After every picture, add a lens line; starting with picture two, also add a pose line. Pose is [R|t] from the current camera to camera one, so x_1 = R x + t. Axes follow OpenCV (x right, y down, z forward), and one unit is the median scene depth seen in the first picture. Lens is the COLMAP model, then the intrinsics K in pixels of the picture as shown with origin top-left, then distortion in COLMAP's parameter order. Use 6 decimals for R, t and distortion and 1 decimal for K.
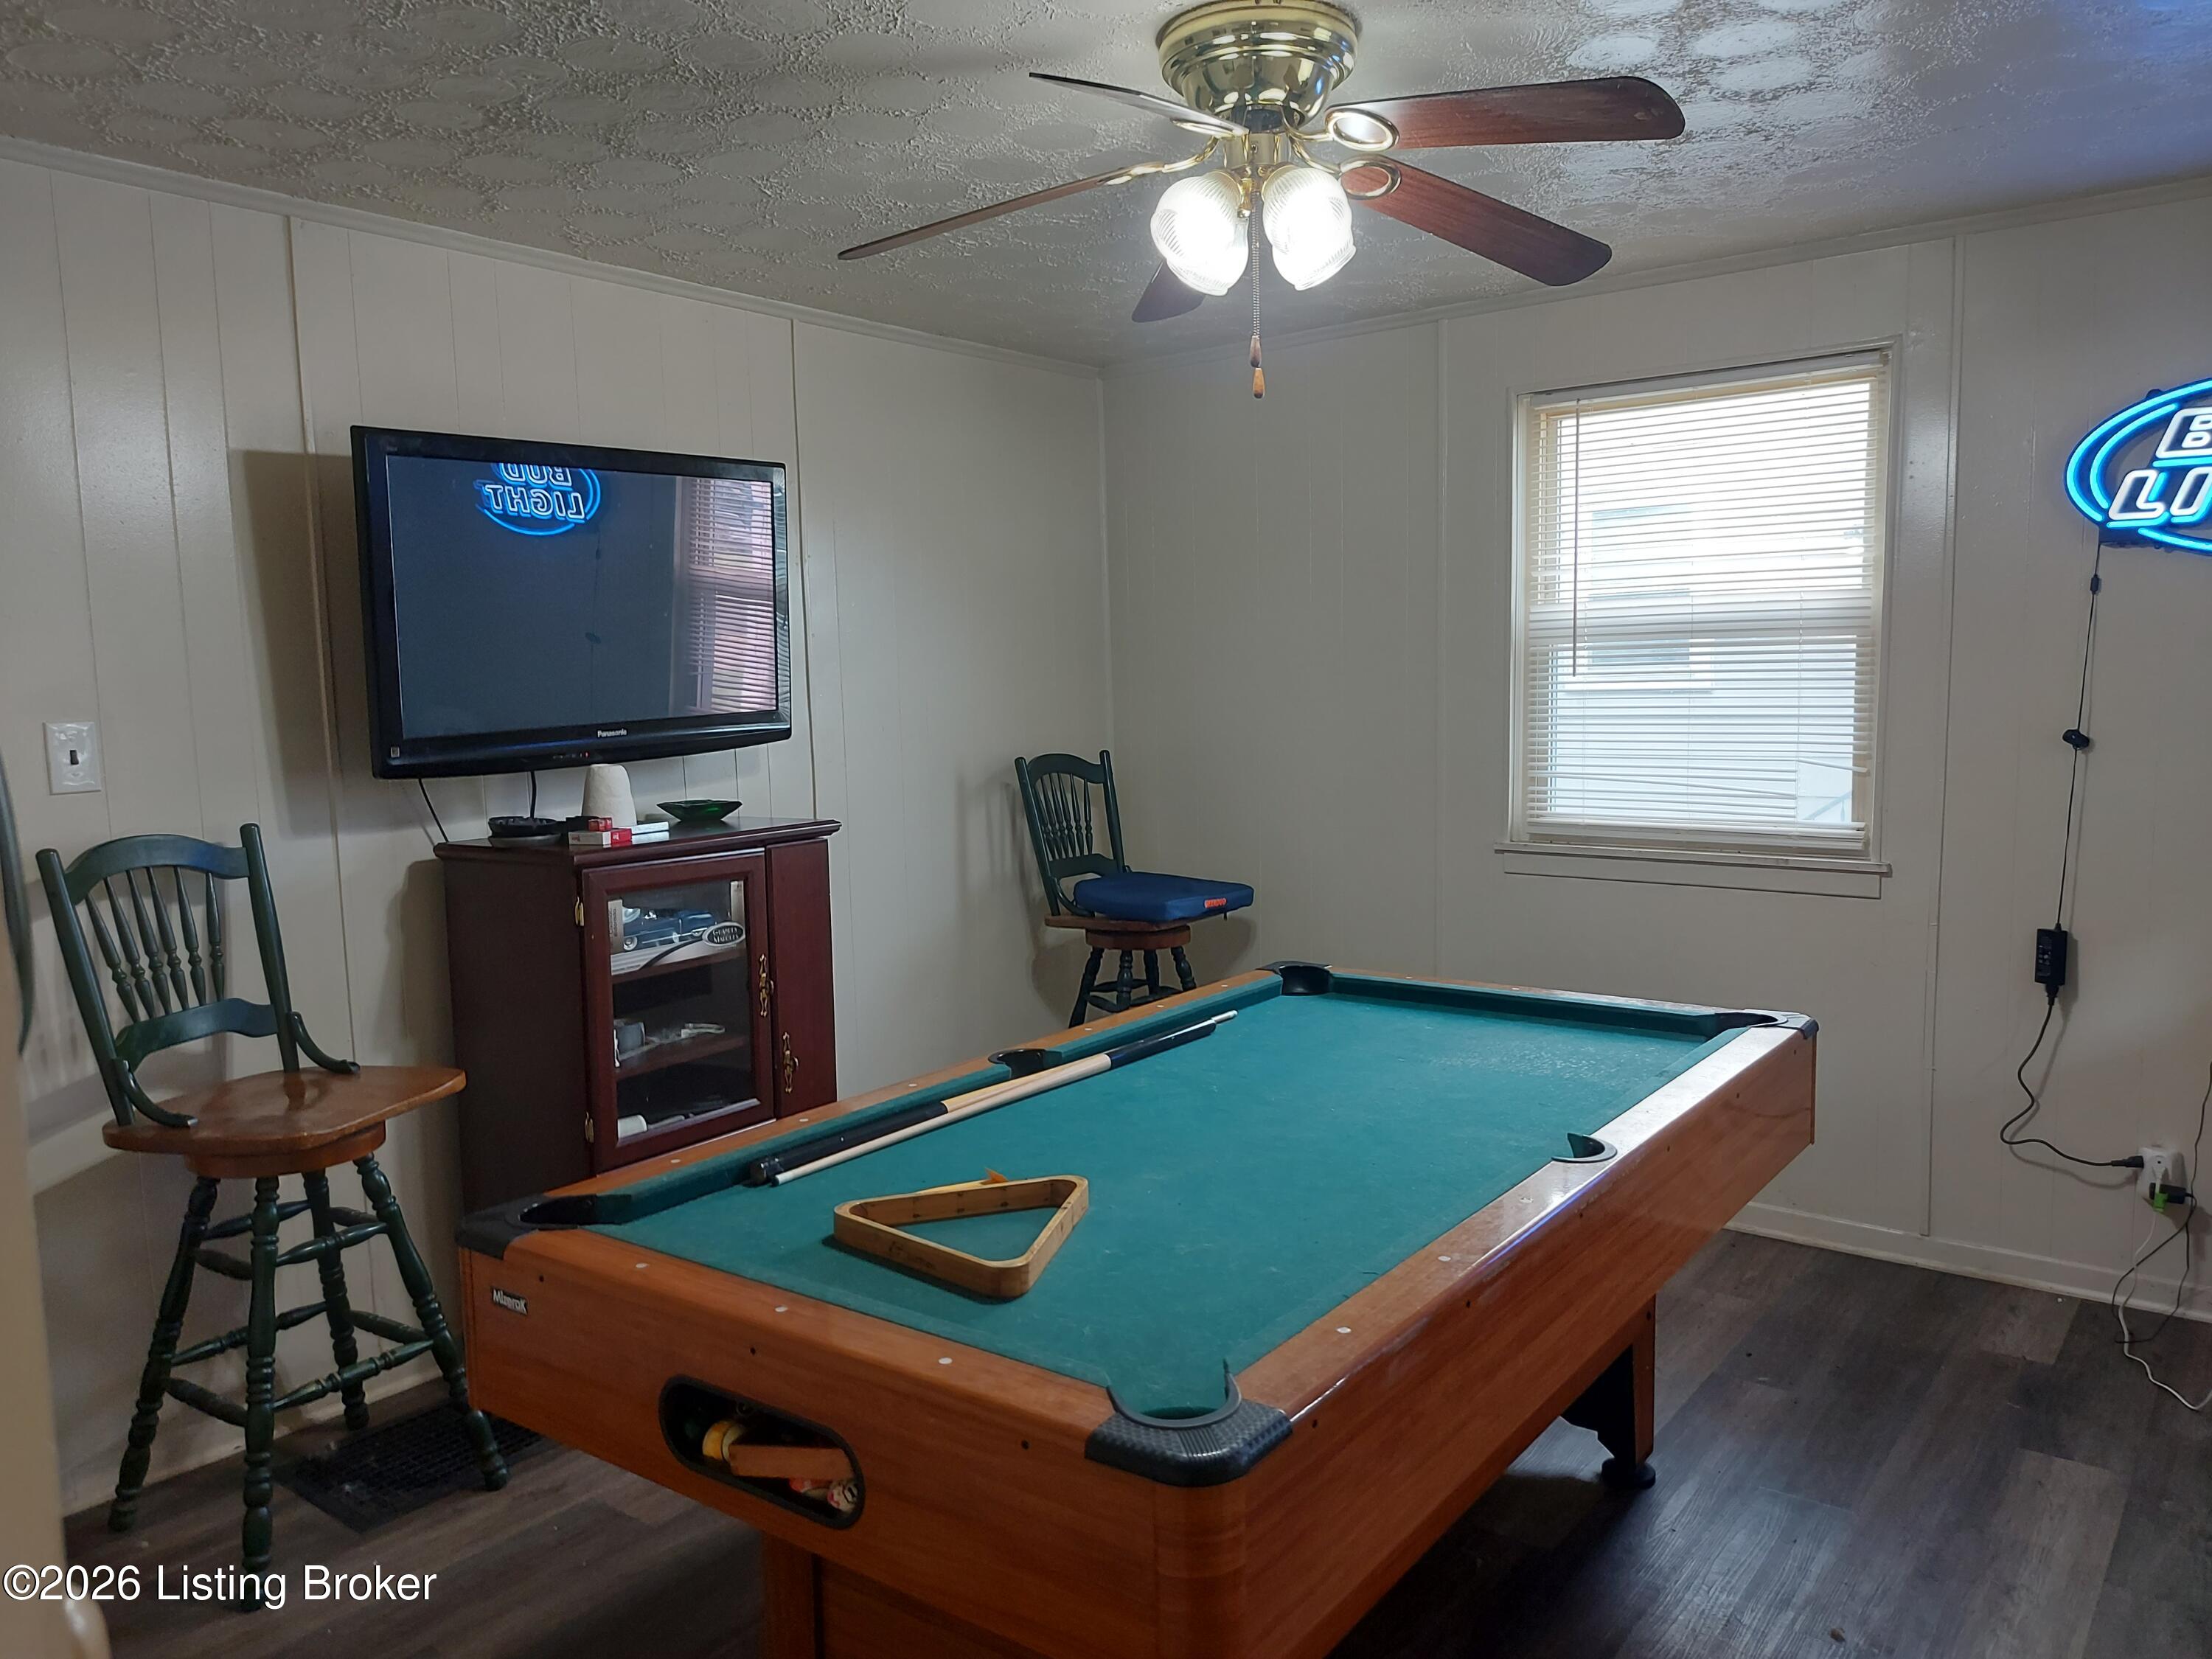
lens RADIAL K [[1606.8, 0, 1106.0], [0, 1606.8, 829.5], [0, 0, 1]] dist [0.044612, 0.000081]
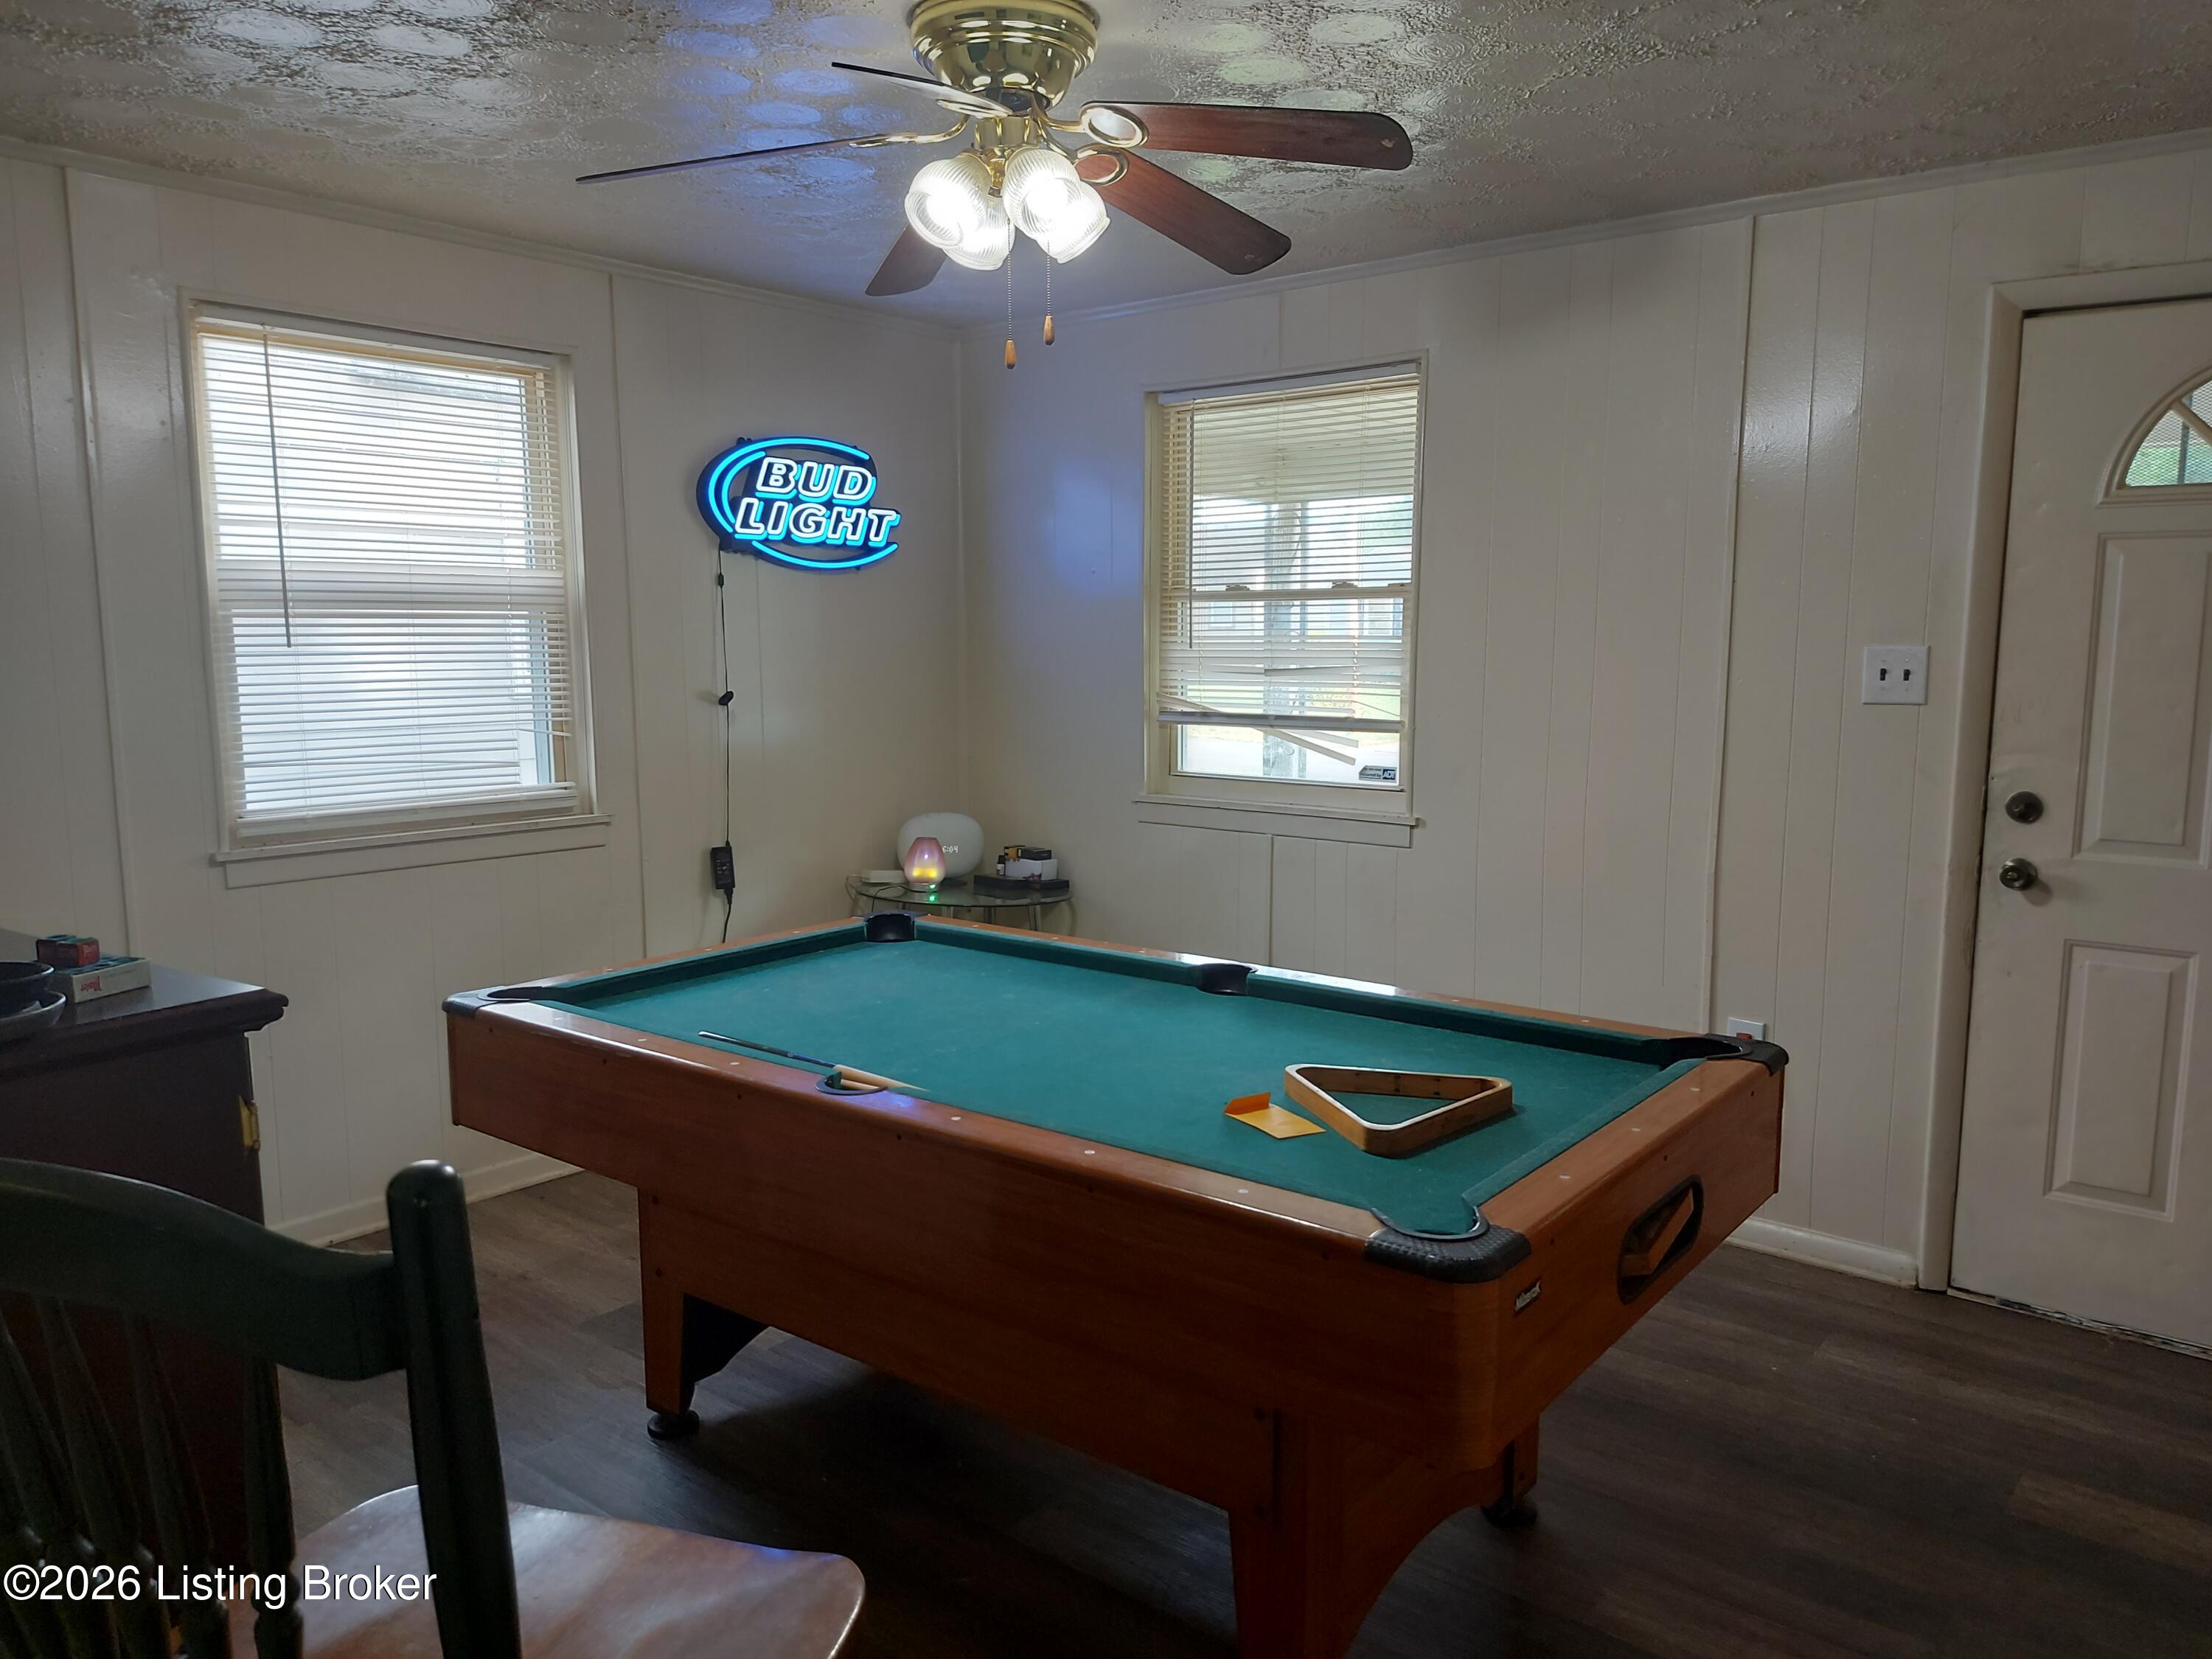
lens RADIAL K [[1606.8, 0, 1106.0], [0, 1606.8, 829.5], [0, 0, 1]] dist [0.044612, 0.000081]
pose [[0.046562, -0.098911, 0.994006, -0.708986], [0.108814, 0.989666, 0.093382, -0.040274], [-0.992971, 0.103814, 0.056844, 0.662280]]
